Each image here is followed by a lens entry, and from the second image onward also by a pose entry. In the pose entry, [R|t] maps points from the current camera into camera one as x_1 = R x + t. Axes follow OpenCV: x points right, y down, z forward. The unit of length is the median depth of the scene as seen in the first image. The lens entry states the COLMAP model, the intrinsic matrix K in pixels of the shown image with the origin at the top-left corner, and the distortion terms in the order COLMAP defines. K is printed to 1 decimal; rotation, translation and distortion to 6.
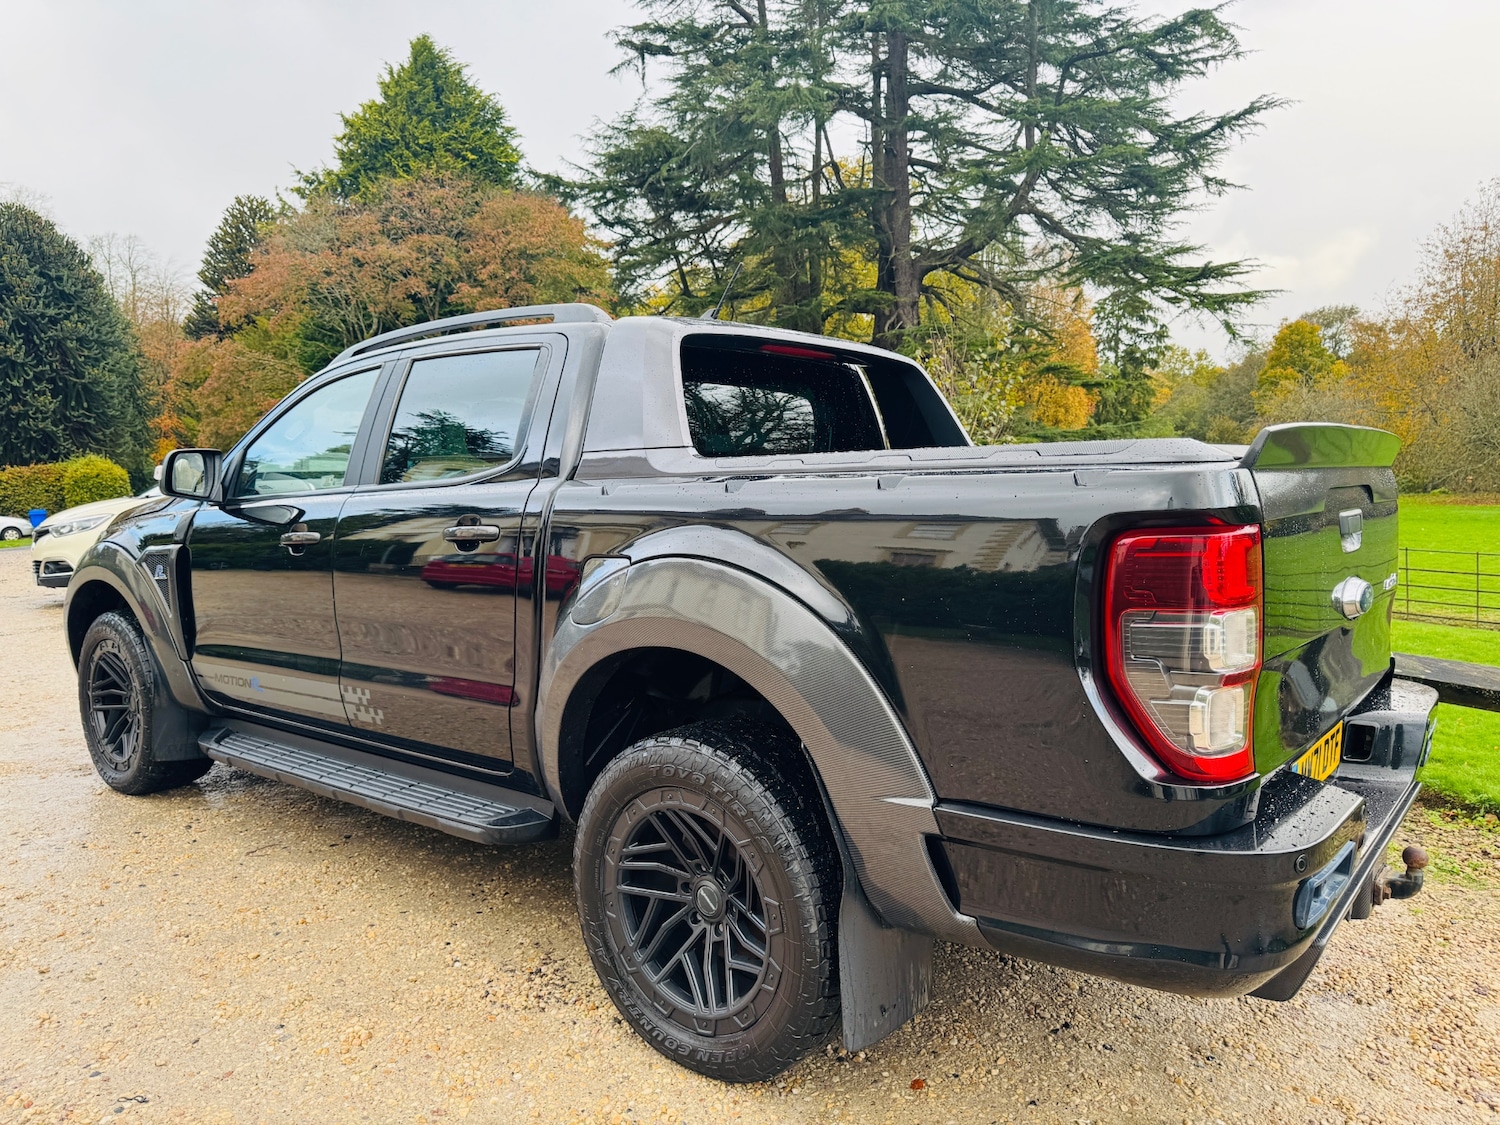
lens RADIAL K [[1072.8, 0, 748.8], [0, 1072.8, 556.0], [0, 0, 1]] dist [0.010421, -0.002806]
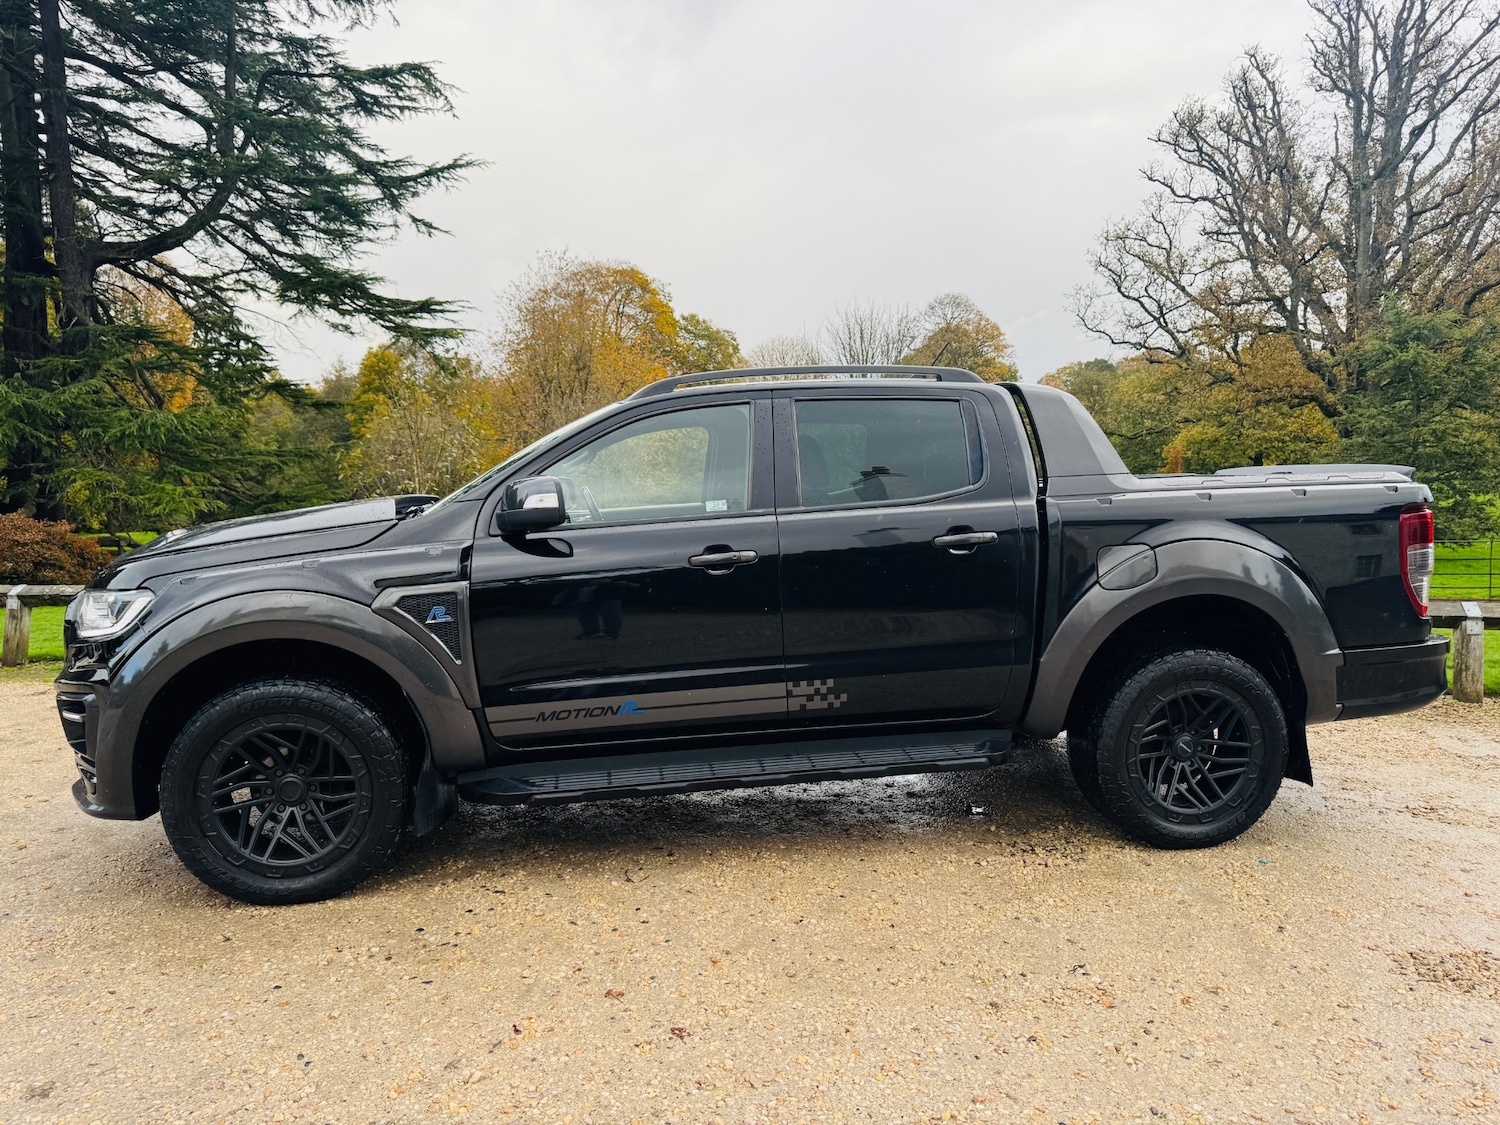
lens RADIAL K [[1078.4, 0, 750.0], [0, 1078.4, 562.5], [0, 0, 1]] dist [0.017614, -0.017966]
pose [[0.668667, -0.057464, 0.741338, -0.168819], [0.067109, 0.997604, 0.016797, -0.003686], [-0.740527, 0.038519, 0.670921, 0.037027]]
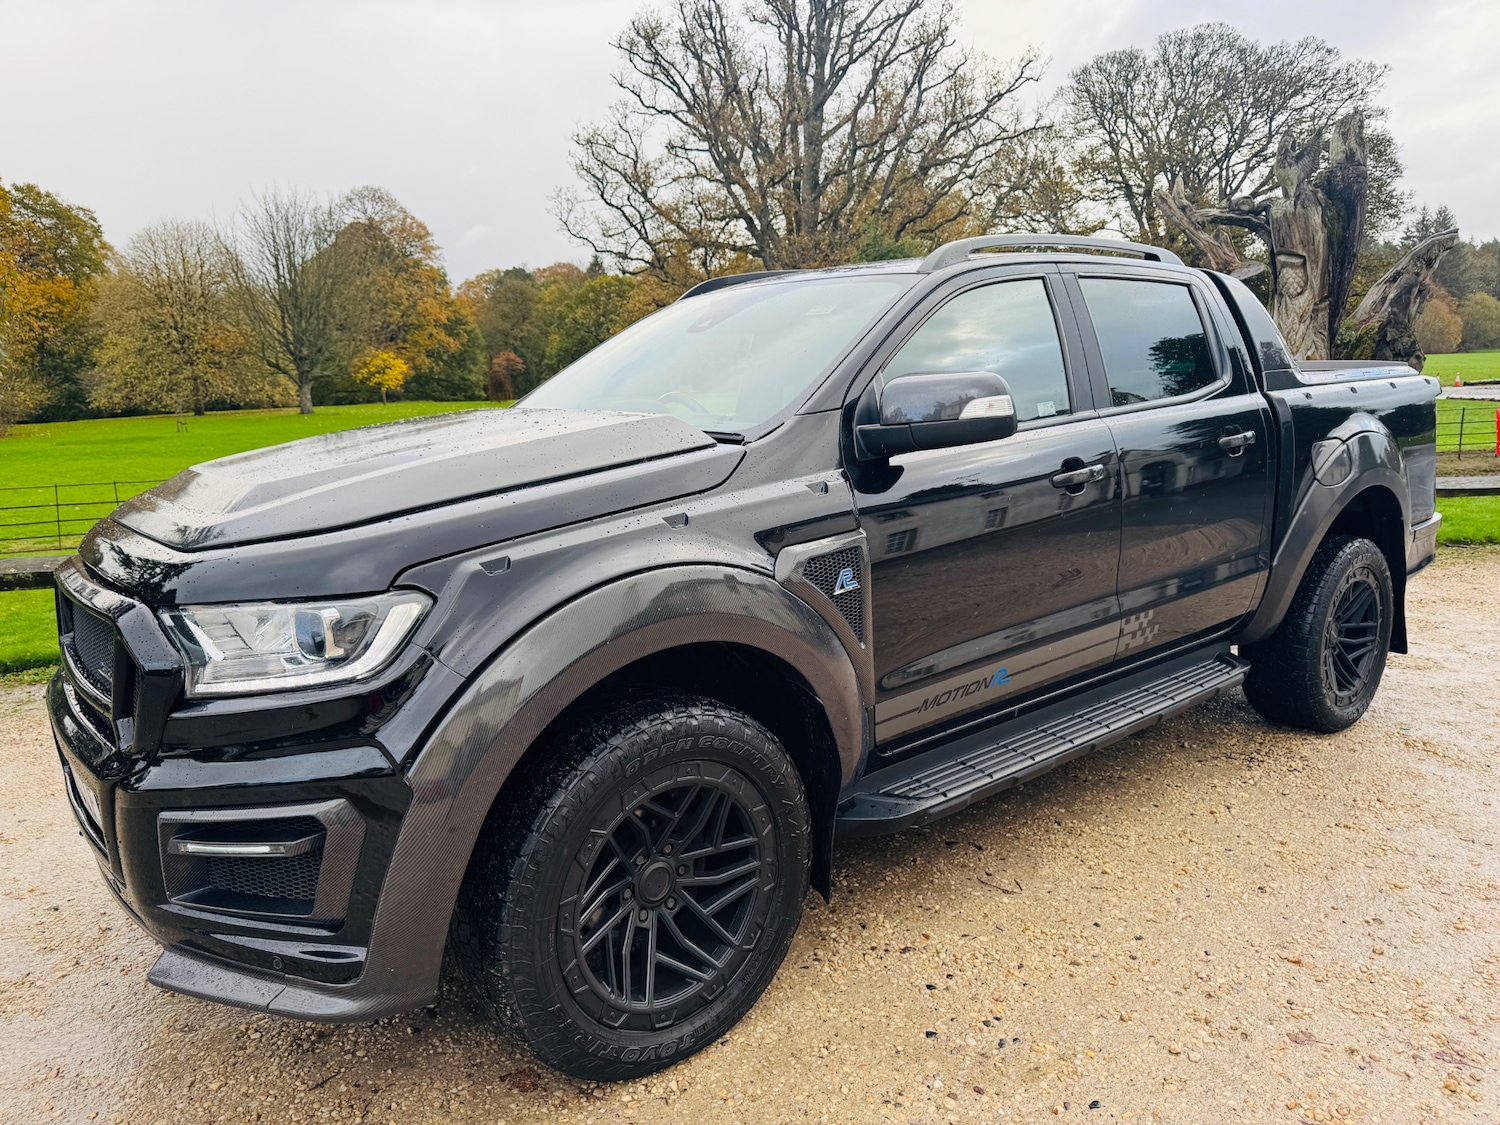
lens RADIAL K [[1078.4, 0, 750.0], [0, 1078.4, 562.5], [0, 0, 1]] dist [0.017614, -0.017966]
pose [[0.186189, -0.161067, 0.969222, -0.187422], [0.099224, 0.984510, 0.144547, -0.014586], [-0.977491, 0.069257, 0.199287, 0.165372]]
